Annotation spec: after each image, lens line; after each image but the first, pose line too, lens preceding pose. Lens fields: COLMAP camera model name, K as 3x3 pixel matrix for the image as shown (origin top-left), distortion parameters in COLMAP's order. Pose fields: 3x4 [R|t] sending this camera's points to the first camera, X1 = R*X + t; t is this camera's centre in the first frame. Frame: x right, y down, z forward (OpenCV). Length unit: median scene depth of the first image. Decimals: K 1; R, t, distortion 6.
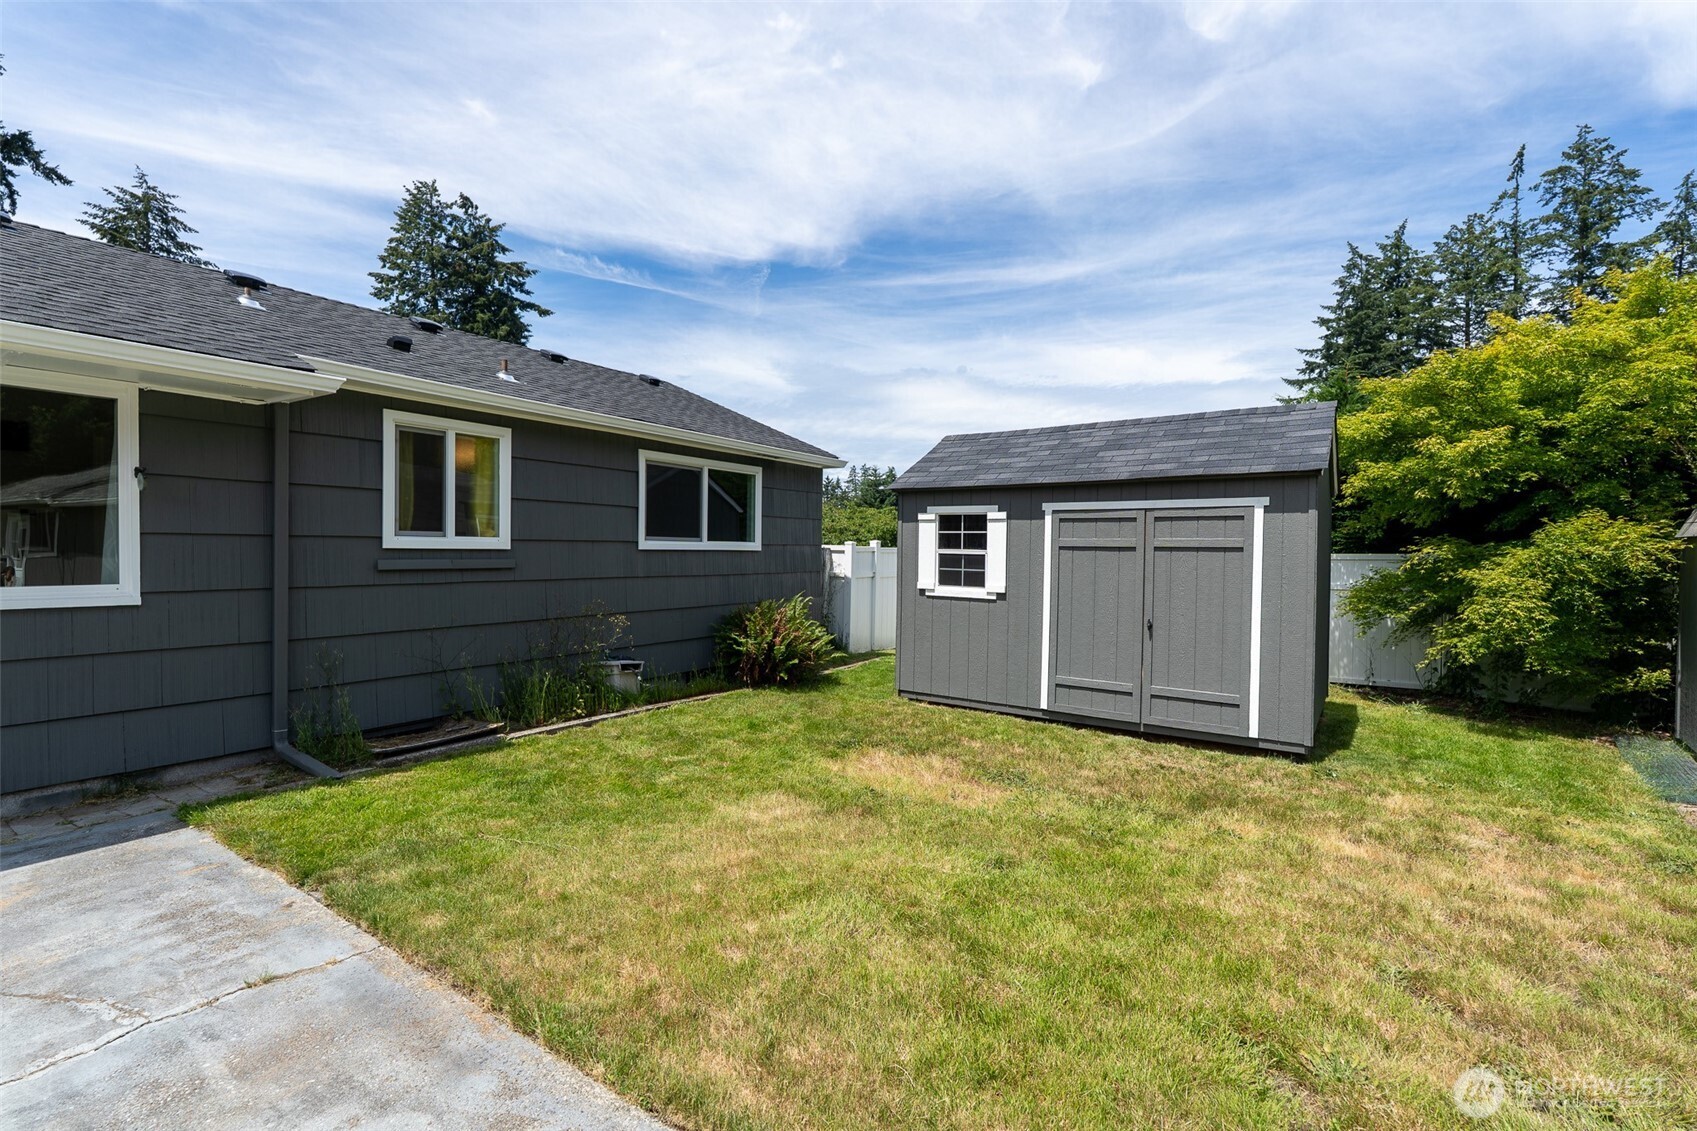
lens RADIAL K [[756.5, 0, 840.2], [0, 756.5, 564.7], [0, 0, 1]] dist [-0.005259, 0.000871]
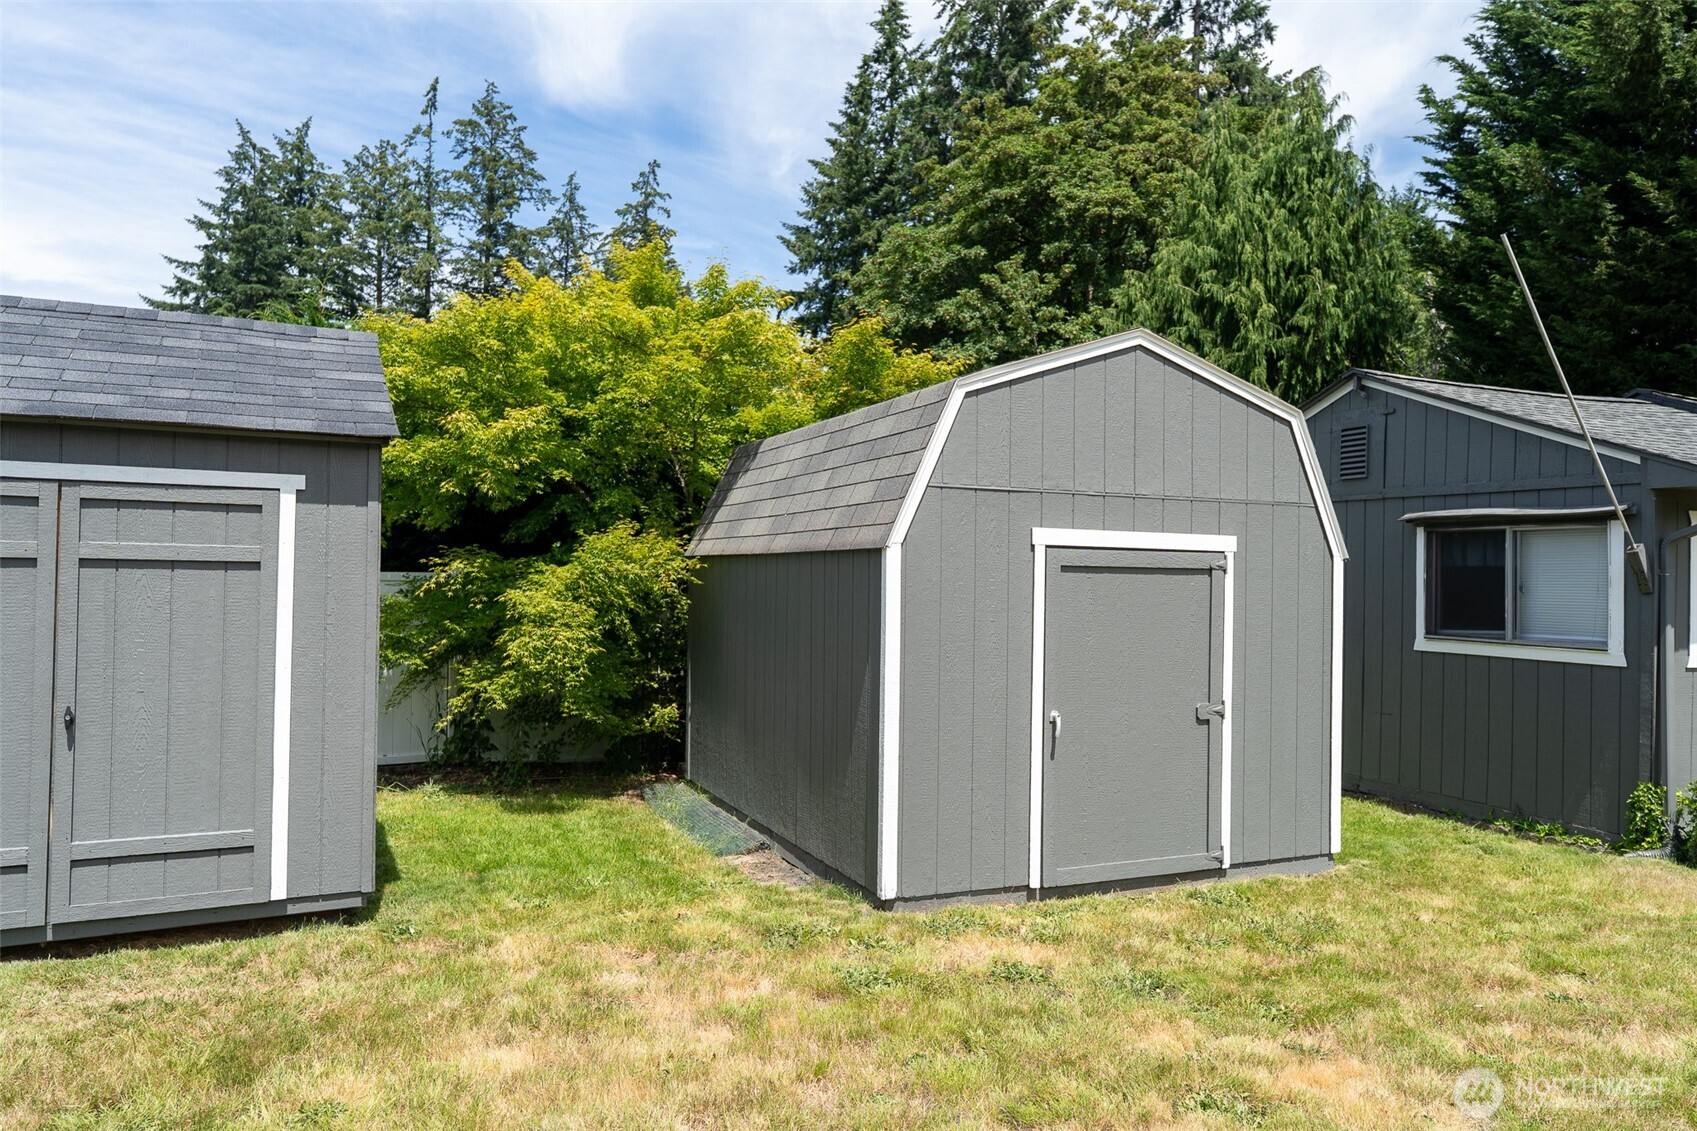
lens RADIAL K [[1143.1, 0, 848.5], [0, 1143.1, 565.5], [0, 0, 1]] dist [-0.006285, 0.000733]
pose [[0.454681, 0.008202, 0.890616, -0.010202], [0.006307, 0.999903, -0.012429, -0.003735], [-0.890632, 0.011268, 0.454585, 0.121421]]
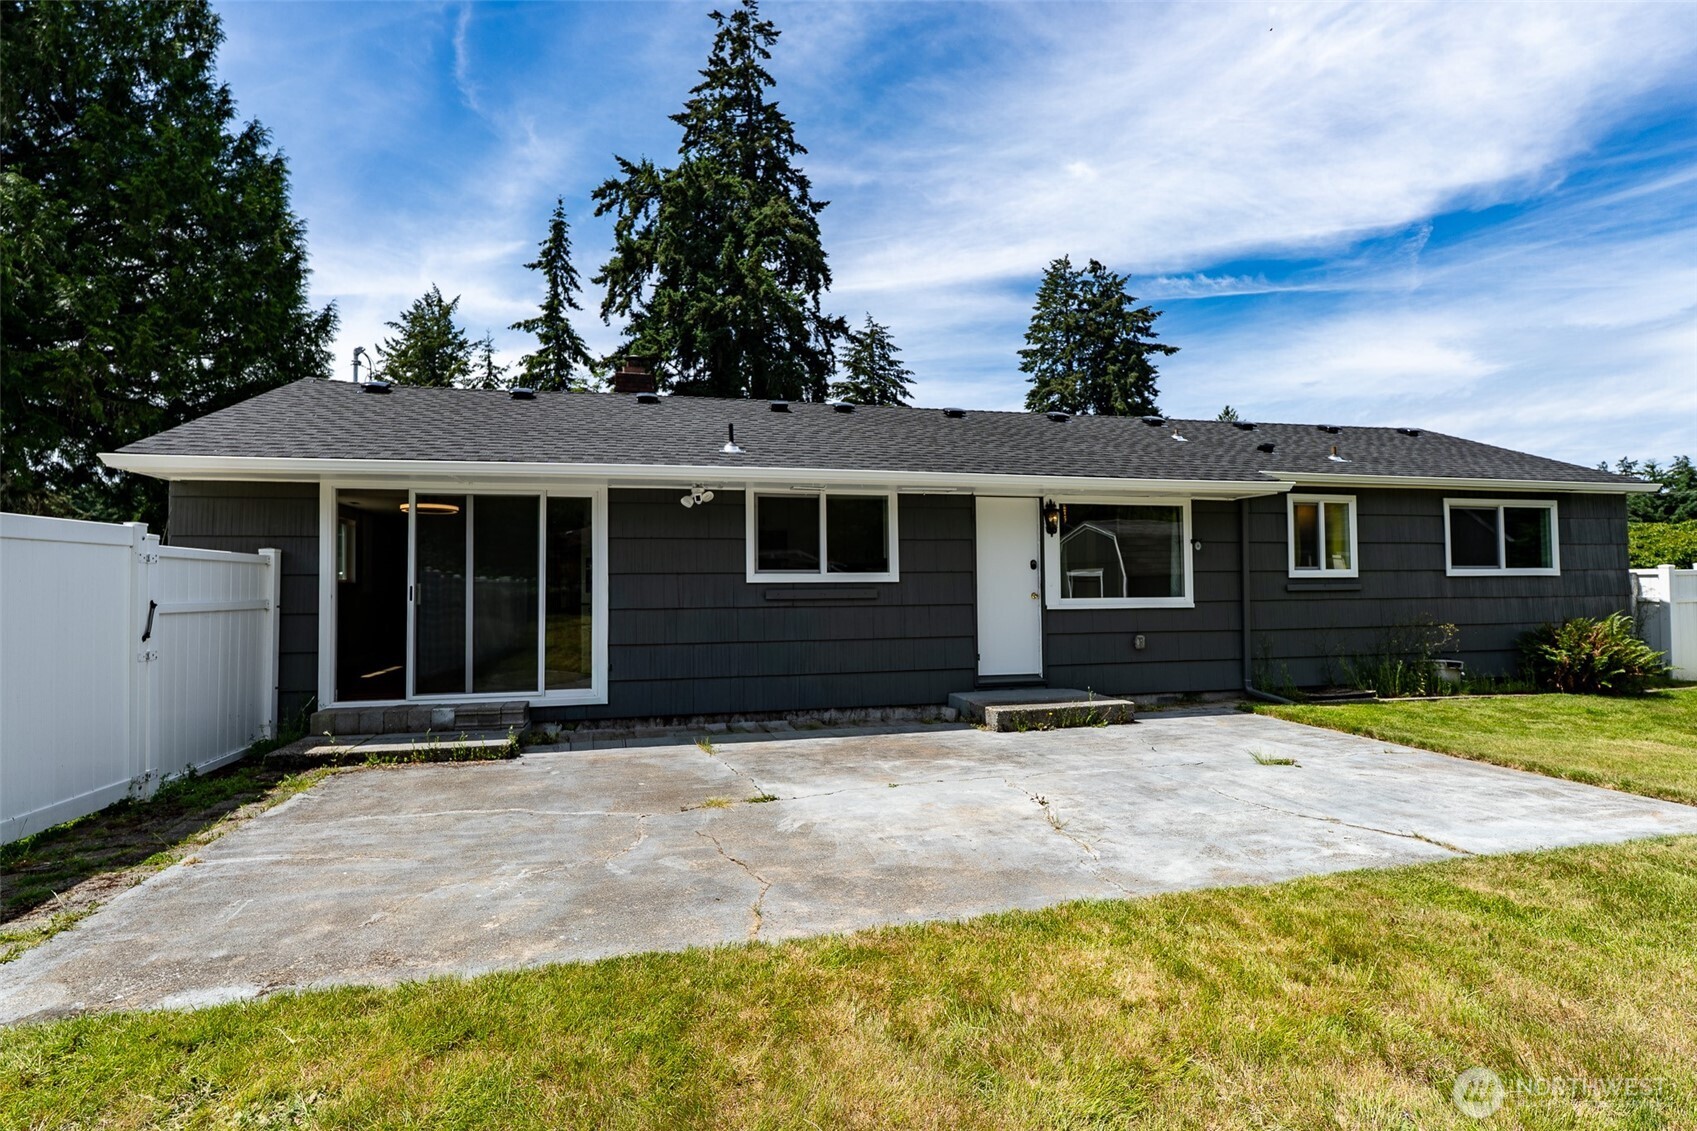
lens RADIAL K [[801.7, 0, 826.7], [0, 801.7, 567.0], [0, 0, 1]] dist [-0.032623, 0.012626]
pose [[0.724735, -0.038306, -0.687962, -0.075112], [0.004050, 0.998673, -0.051340, 0.019810], [0.689016, 0.034421, 0.723929, -0.478284]]
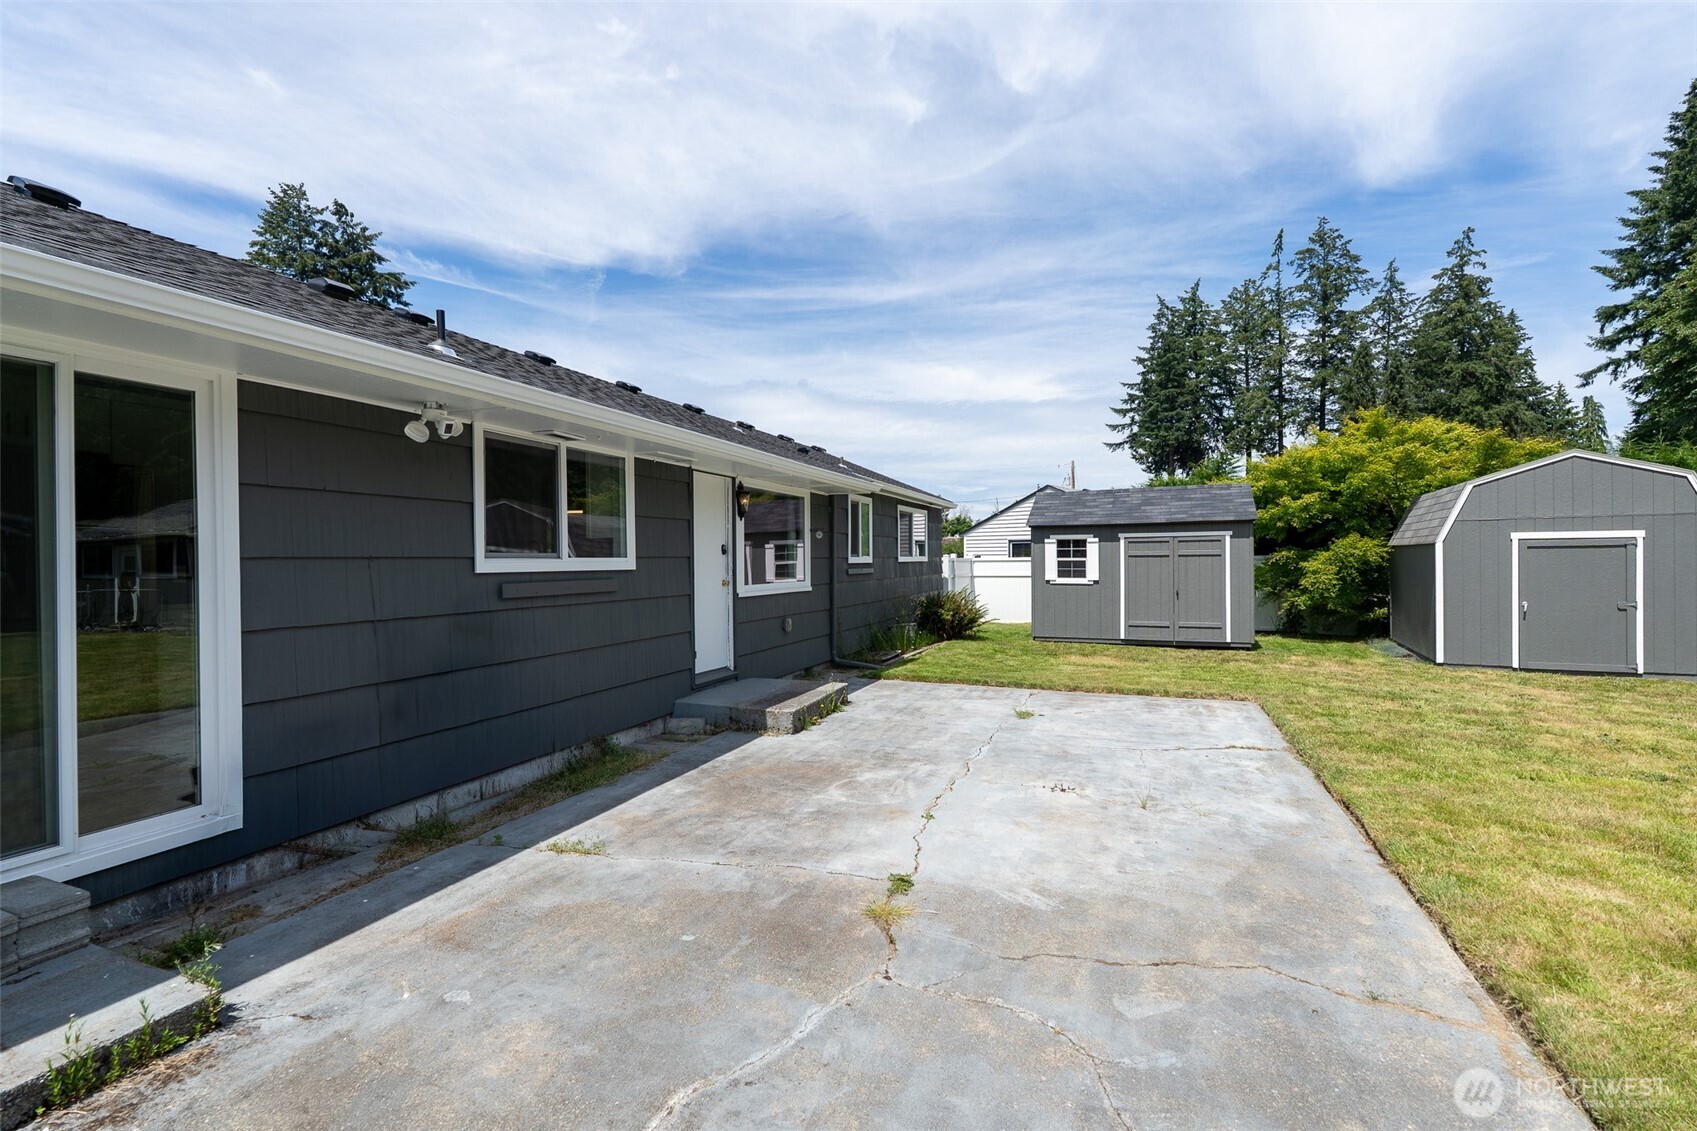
lens RADIAL K [[756.5, 0, 840.2], [0, 756.5, 564.7], [0, 0, 1]] dist [-0.005259, 0.000871]
pose [[0.977947, -0.022570, 0.207629, -0.515793], [0.025375, 0.999619, -0.010856, 0.001425], [-0.207305, 0.015885, 0.978147, -0.465905]]
